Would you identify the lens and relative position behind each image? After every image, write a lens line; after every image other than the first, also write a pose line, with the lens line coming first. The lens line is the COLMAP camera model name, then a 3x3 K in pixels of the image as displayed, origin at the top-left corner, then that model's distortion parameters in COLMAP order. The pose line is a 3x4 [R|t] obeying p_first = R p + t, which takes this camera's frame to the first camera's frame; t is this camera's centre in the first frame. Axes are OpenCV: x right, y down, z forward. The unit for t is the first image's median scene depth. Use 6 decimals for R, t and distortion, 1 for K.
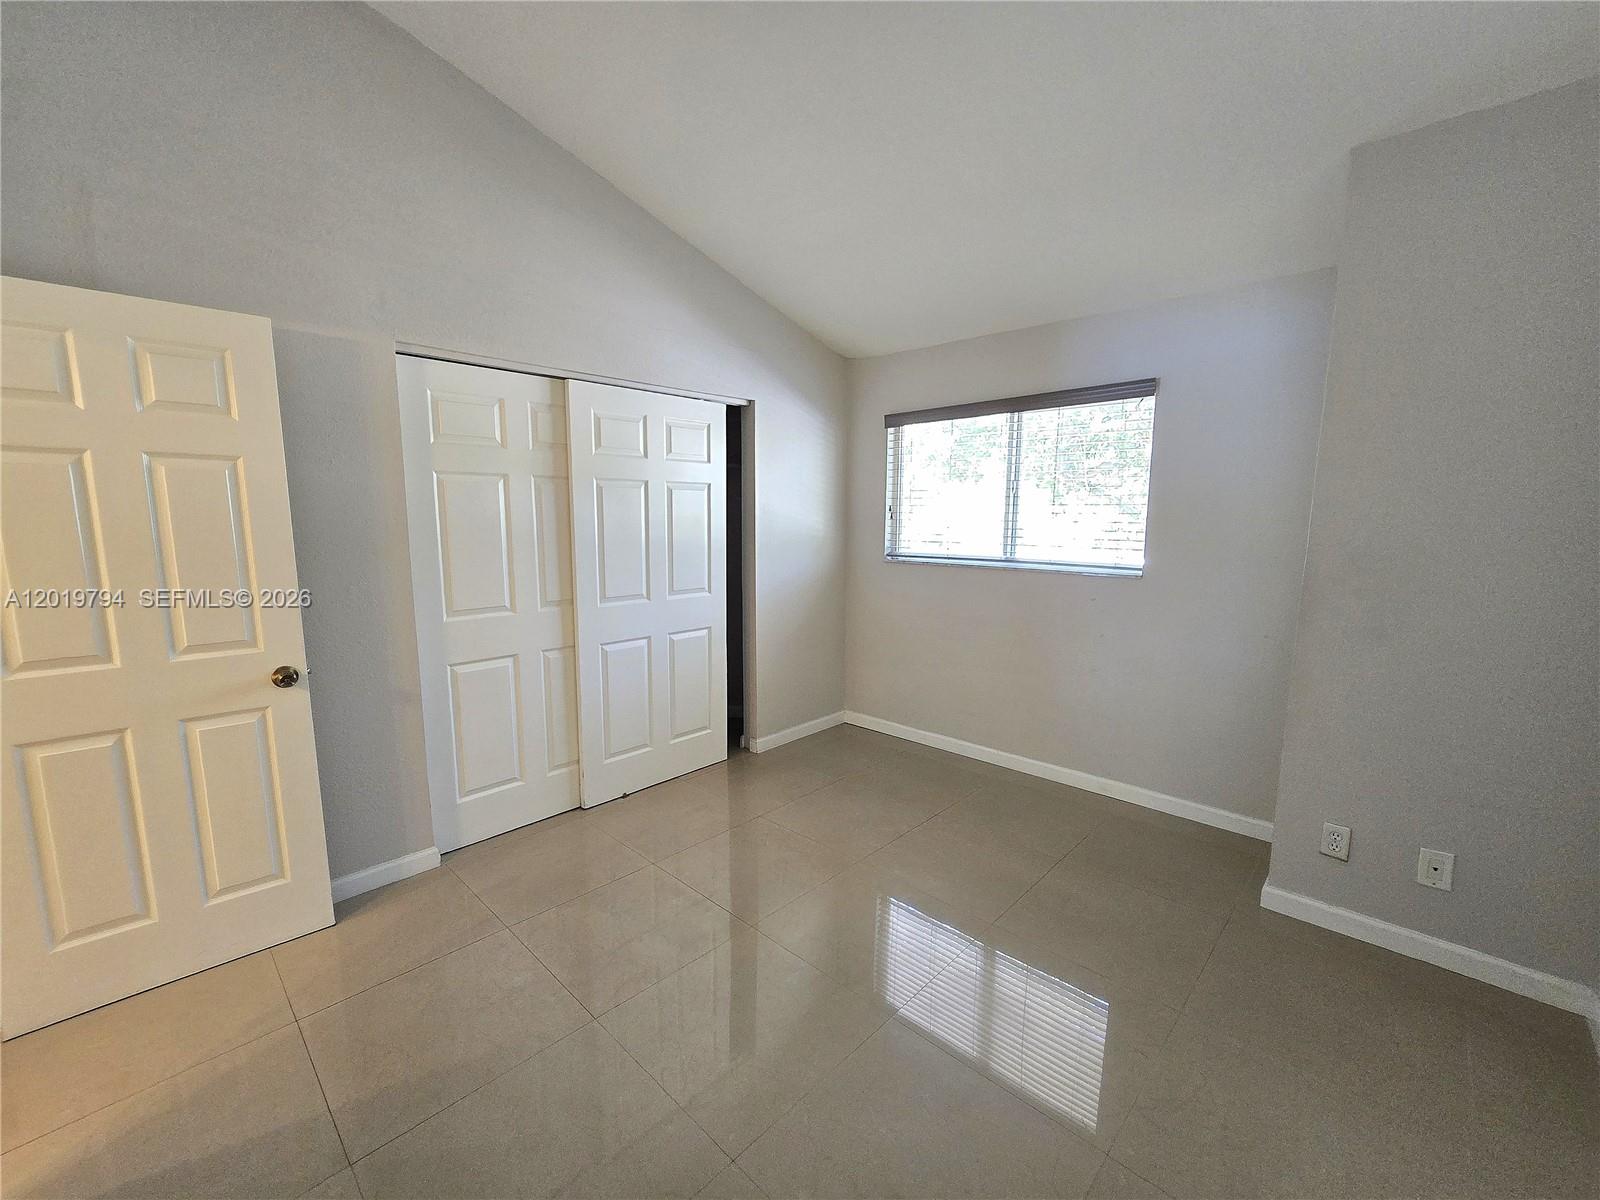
lens RADIAL K [[663.5, 0, 796.1], [0, 663.5, 609.6], [0, 0, 1]] dist [-0.000763, 0.001814]
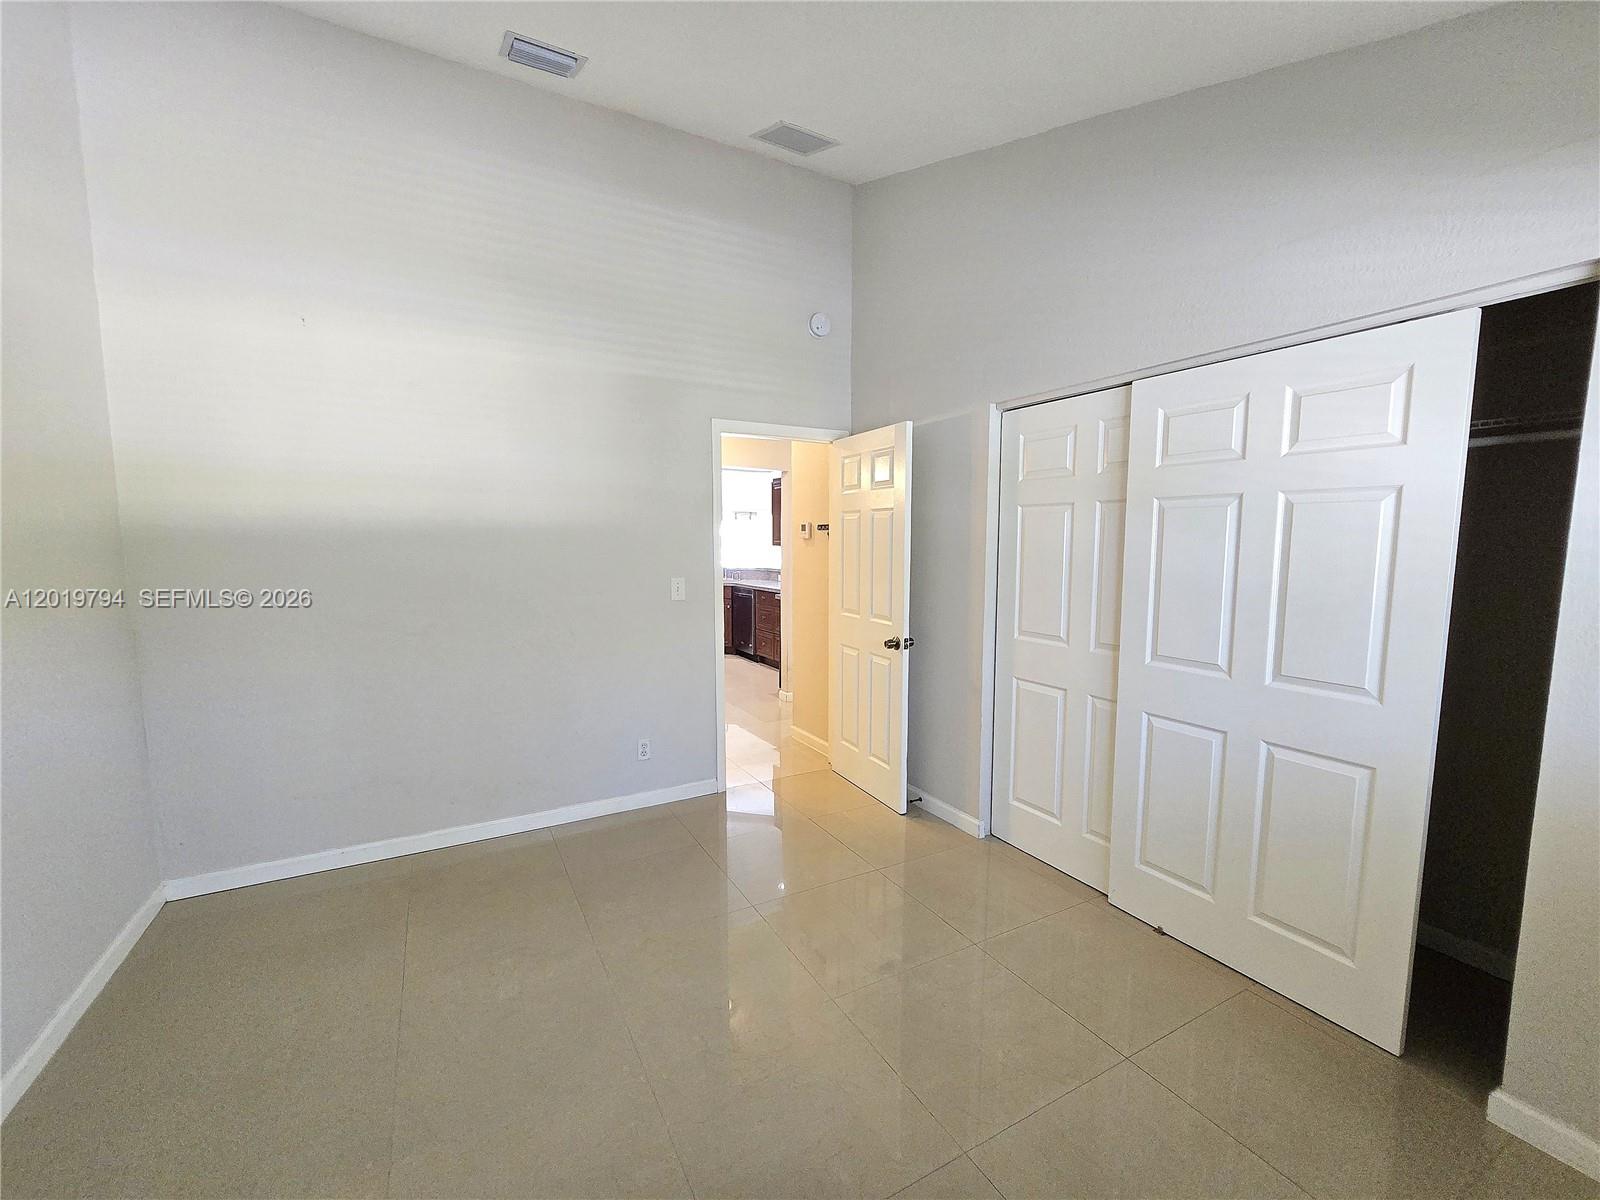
lens RADIAL K [[663.5, 0, 803.3], [0, 663.5, 606.2], [0, 0, 1]] dist [-0.000763, 0.001814]
pose [[-0.303483, 0.098560, -0.947726, 0.490927], [-0.133956, 0.980344, 0.144848, -0.114934], [0.943374, 0.170912, -0.284315, 0.744254]]
